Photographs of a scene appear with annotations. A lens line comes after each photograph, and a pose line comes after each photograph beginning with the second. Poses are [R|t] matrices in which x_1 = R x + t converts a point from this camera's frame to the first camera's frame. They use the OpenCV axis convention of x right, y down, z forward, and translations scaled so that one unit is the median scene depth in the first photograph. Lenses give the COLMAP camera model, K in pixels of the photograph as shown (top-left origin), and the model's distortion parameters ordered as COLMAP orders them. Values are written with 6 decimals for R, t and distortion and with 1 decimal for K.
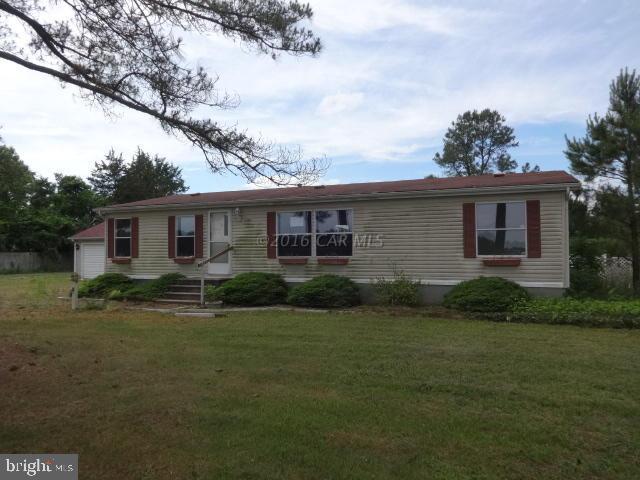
lens RADIAL K [[488.6, 0, 321.4], [0, 488.6, 240.2], [0, 0, 1]] dist [-0.011266, 0.011936]
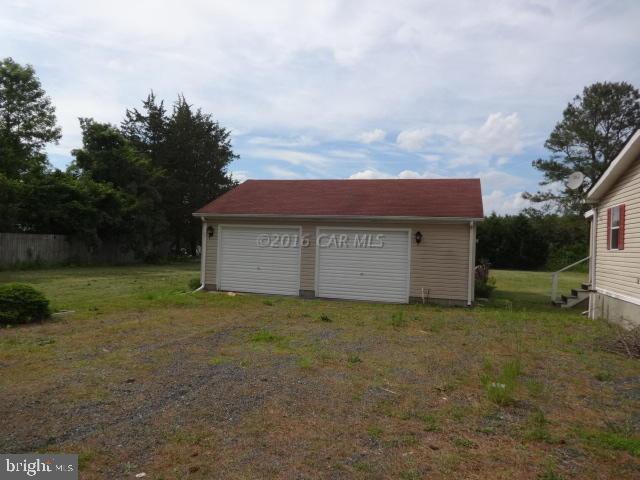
lens RADIAL K [[488.6, 0, 318.3], [0, 488.6, 240.5], [0, 0, 1]] dist [-0.011266, 0.011936]
pose [[0.991029, 0.041150, 0.127156, -0.270535], [-0.043284, 0.998964, 0.014063, 0.006948], [-0.126445, -0.019441, 0.991783, 0.260550]]
